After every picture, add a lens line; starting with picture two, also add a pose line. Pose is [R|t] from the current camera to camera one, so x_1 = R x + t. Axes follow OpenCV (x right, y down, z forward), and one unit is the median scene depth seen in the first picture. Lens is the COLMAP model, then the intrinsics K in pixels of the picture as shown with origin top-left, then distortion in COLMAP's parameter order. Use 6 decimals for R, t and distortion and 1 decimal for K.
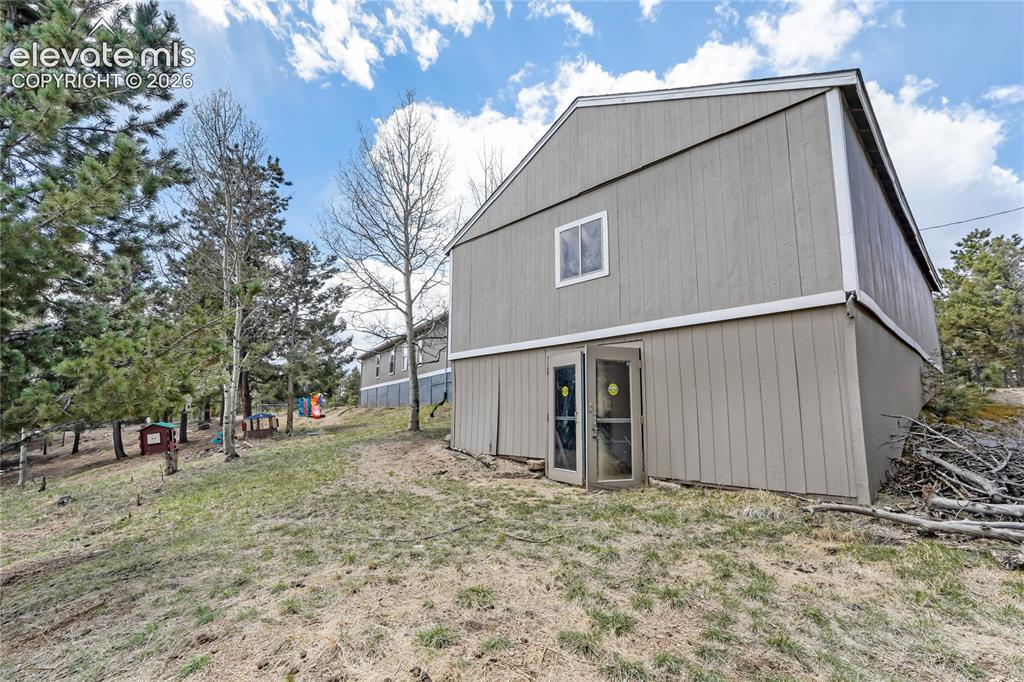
lens RADIAL K [[476.3, 0, 512.0], [0, 476.3, 341.0], [0, 0, 1]] dist [0.001250, 0.000337]
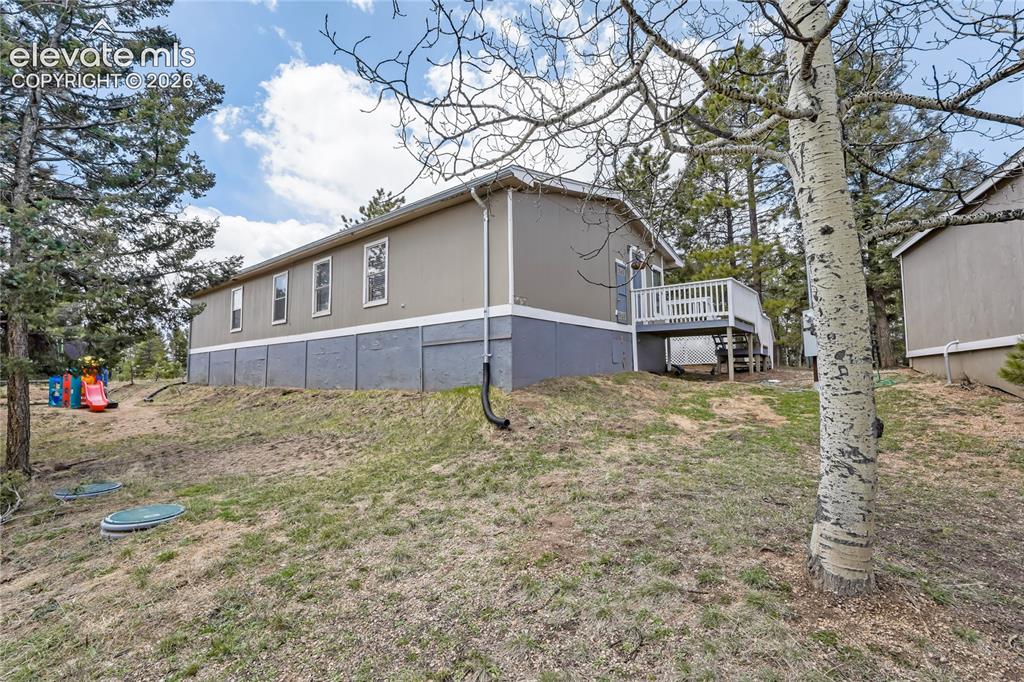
lens RADIAL K [[476.3, 0, 512.0], [0, 476.3, 341.0], [0, 0, 1]] dist [0.001250, 0.000337]
pose [[0.938383, 0.020917, 0.344964, -0.212014], [-0.046418, 0.996751, 0.065829, 0.047164], [-0.342466, -0.077785, 0.936305, 0.471943]]
